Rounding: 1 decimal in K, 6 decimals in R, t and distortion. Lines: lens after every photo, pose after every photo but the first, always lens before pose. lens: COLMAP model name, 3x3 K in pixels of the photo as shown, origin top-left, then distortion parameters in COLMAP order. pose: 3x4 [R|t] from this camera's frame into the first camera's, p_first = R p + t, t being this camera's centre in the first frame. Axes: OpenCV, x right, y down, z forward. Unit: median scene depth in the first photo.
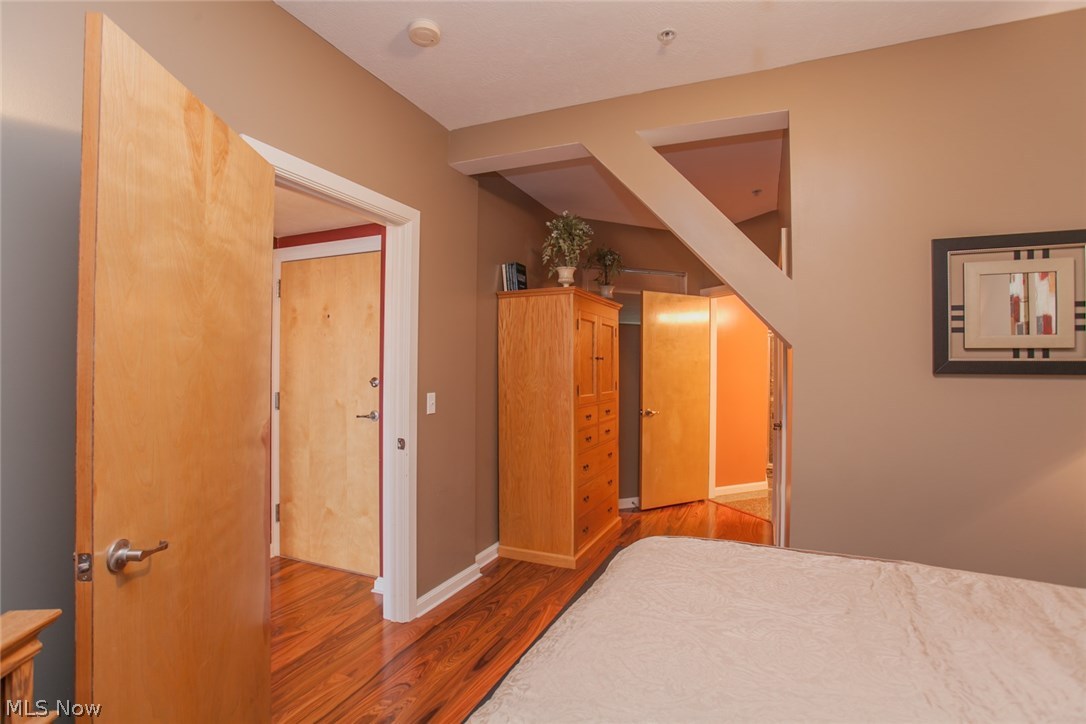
lens RADIAL K [[548.8, 0, 536.4], [0, 548.8, 354.6], [0, 0, 1]] dist [-0.024523, 0.007207]
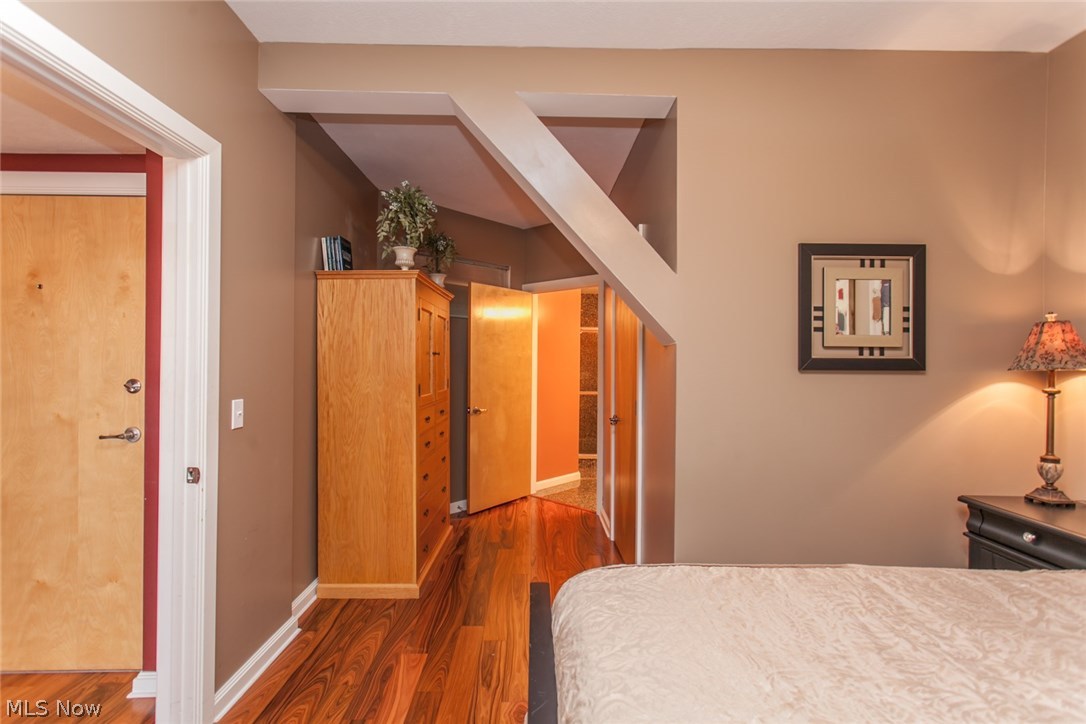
lens RADIAL K [[530.2, 0, 543.9], [0, 530.2, 356.0], [0, 0, 1]] dist [0.024039, -0.001048]
pose [[0.911277, 0.004250, 0.411773, -0.099568], [-0.008894, 0.999917, 0.009364, 0.001501], [-0.411699, -0.012195, 0.911238, 0.163357]]
